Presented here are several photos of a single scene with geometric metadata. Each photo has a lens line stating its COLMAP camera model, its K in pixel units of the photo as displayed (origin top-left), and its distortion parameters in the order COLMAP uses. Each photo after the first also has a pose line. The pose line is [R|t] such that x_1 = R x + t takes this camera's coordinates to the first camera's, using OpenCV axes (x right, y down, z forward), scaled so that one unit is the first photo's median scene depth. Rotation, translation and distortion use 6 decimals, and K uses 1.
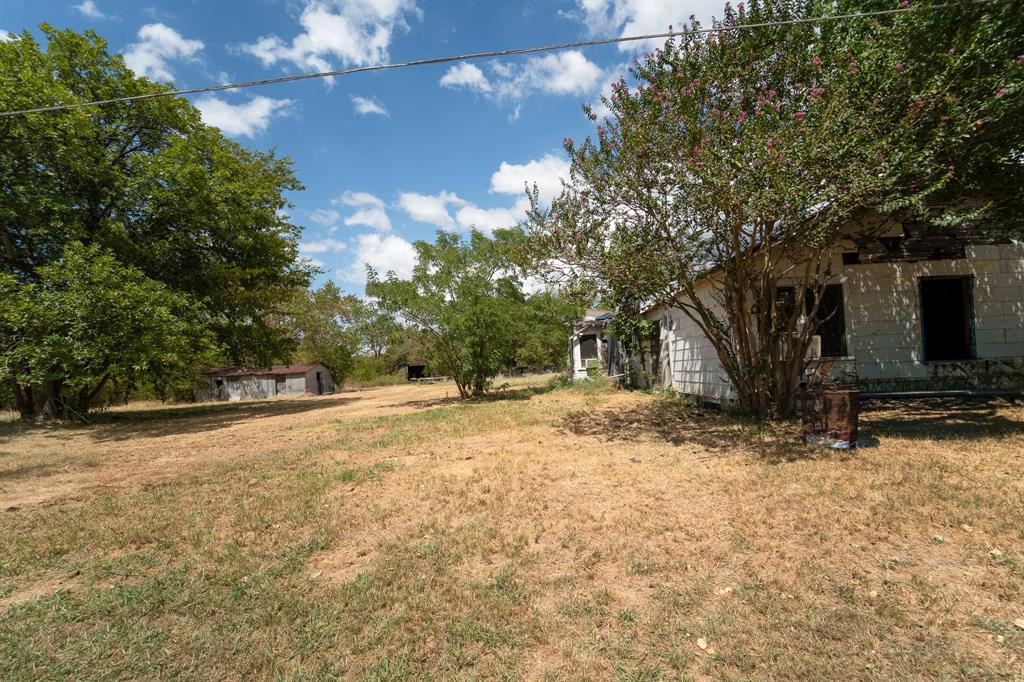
lens RADIAL K [[419.5, 0, 511.2], [0, 419.5, 345.9], [0, 0, 1]] dist [-0.012343, -0.000968]
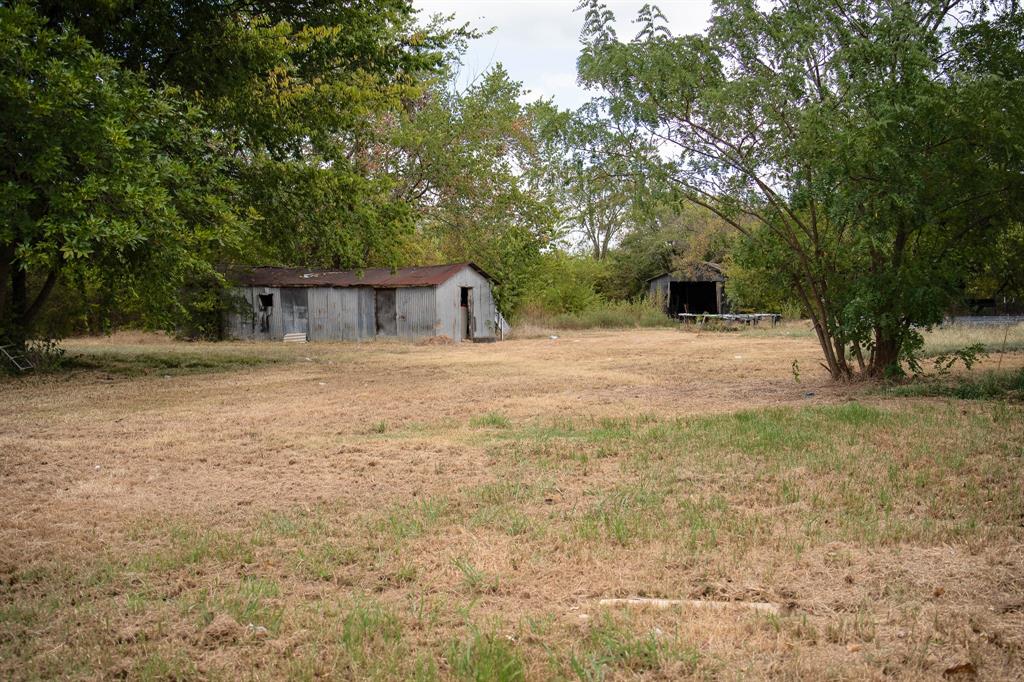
lens RADIAL K [[1009.2, 0, 511.5], [0, 1009.2, 341.4], [0, 0, 1]] dist [0.008678, 0.000000]
pose [[0.922394, 0.064624, -0.380805, -0.040193], [-0.024428, 0.993691, 0.109464, 0.006801], [0.385477, -0.091666, 0.918153, 0.116651]]
